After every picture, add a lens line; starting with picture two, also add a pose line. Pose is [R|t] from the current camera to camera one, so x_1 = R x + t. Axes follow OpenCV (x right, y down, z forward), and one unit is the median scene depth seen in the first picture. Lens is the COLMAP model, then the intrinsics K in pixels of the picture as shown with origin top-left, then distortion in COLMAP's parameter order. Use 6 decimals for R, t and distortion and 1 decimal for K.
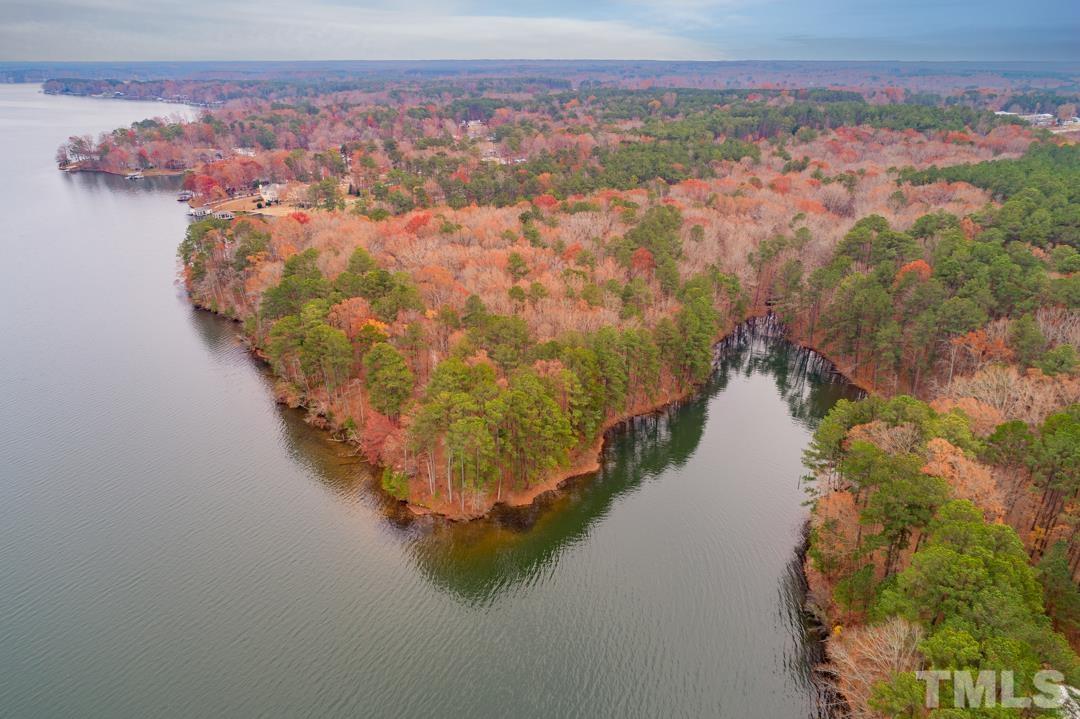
lens RADIAL K [[723.6, 0, 542.2], [0, 723.6, 359.3], [0, 0, 1]] dist [-0.007705, 0.009632]
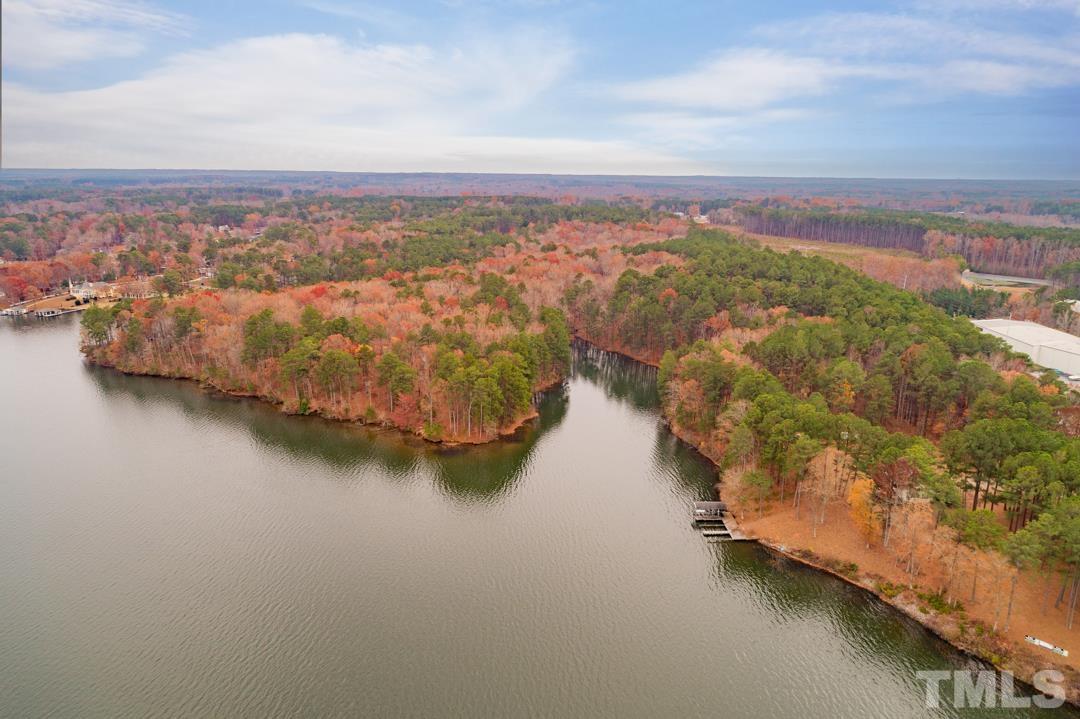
lens RADIAL K [[723.6, 0, 547.9], [0, 723.6, 360.0], [0, 0, 1]] dist [-0.007705, 0.009632]
pose [[0.909325, -0.094694, 0.405169, -0.336955], [0.149440, 0.983114, -0.105620, 0.126481], [-0.388325, 0.156591, 0.908120, -0.306419]]
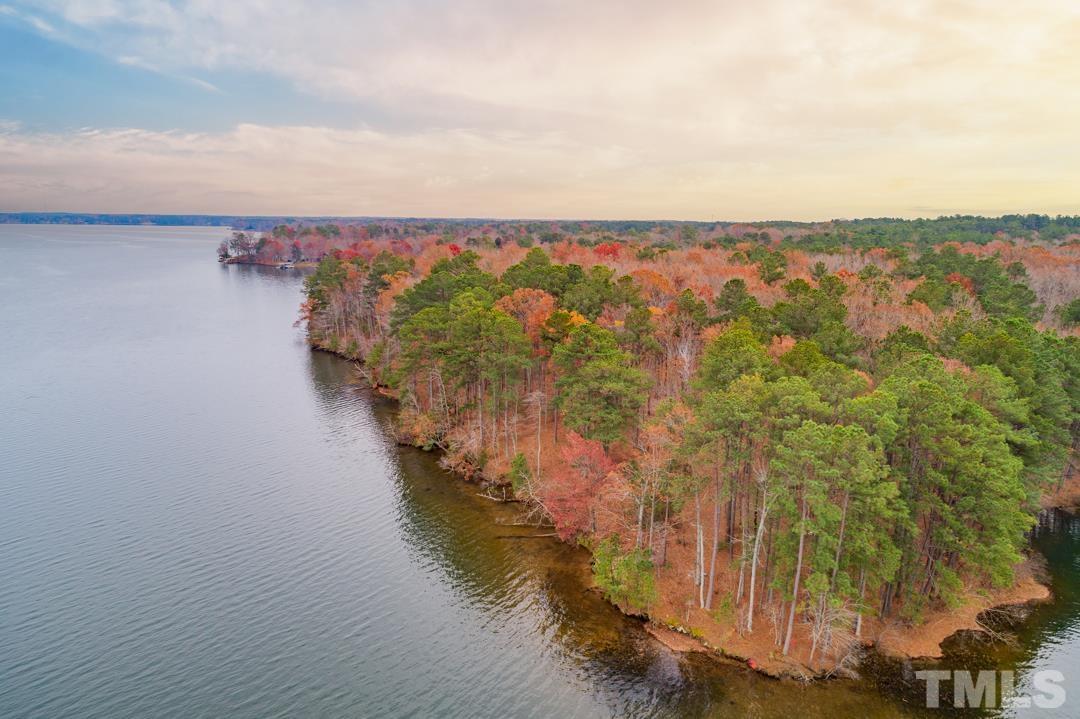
lens RADIAL K [[723.6, 0, 537.7], [0, 723.6, 358.6], [0, 0, 1]] dist [-0.007705, 0.009632]
pose [[0.982874, 0.045833, -0.178491, -0.101877], [-0.081968, 0.976220, -0.200688, 0.075750], [0.165048, 0.211882, 0.963258, 0.293125]]
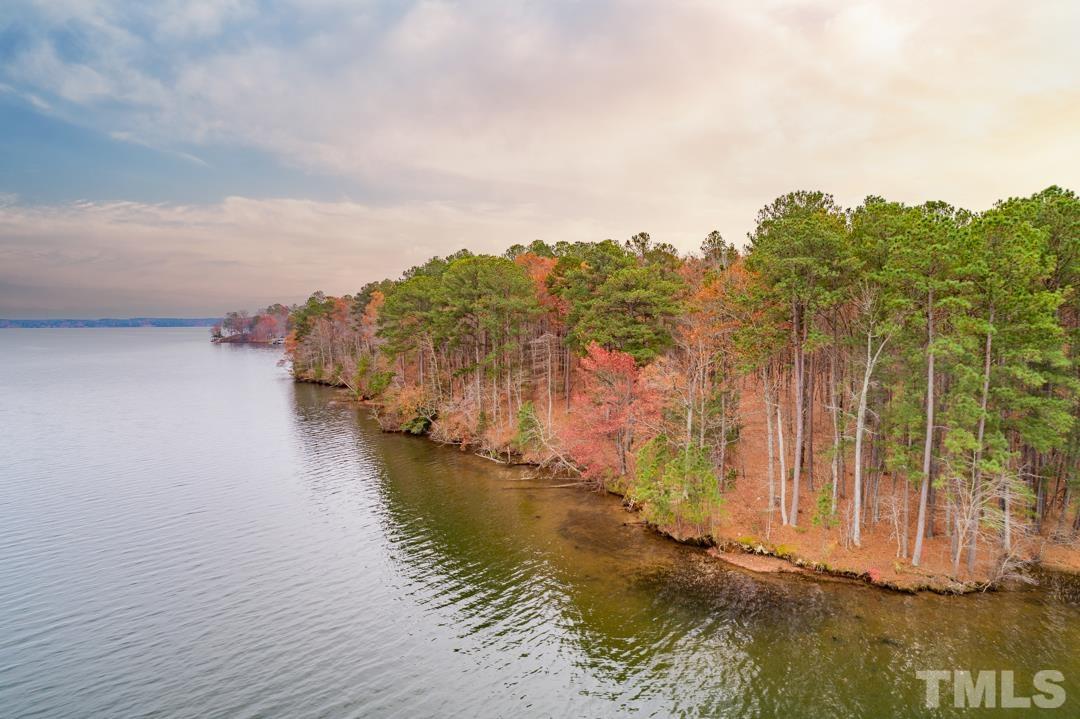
lens RADIAL K [[723.6, 0, 537.1], [0, 723.6, 367.5], [0, 0, 1]] dist [-0.007705, 0.009632]
pose [[0.983686, 0.000813, -0.179893, -0.115663], [-0.058975, 0.946184, -0.318211, 0.130283], [0.169954, 0.323629, 0.930795, 0.370108]]
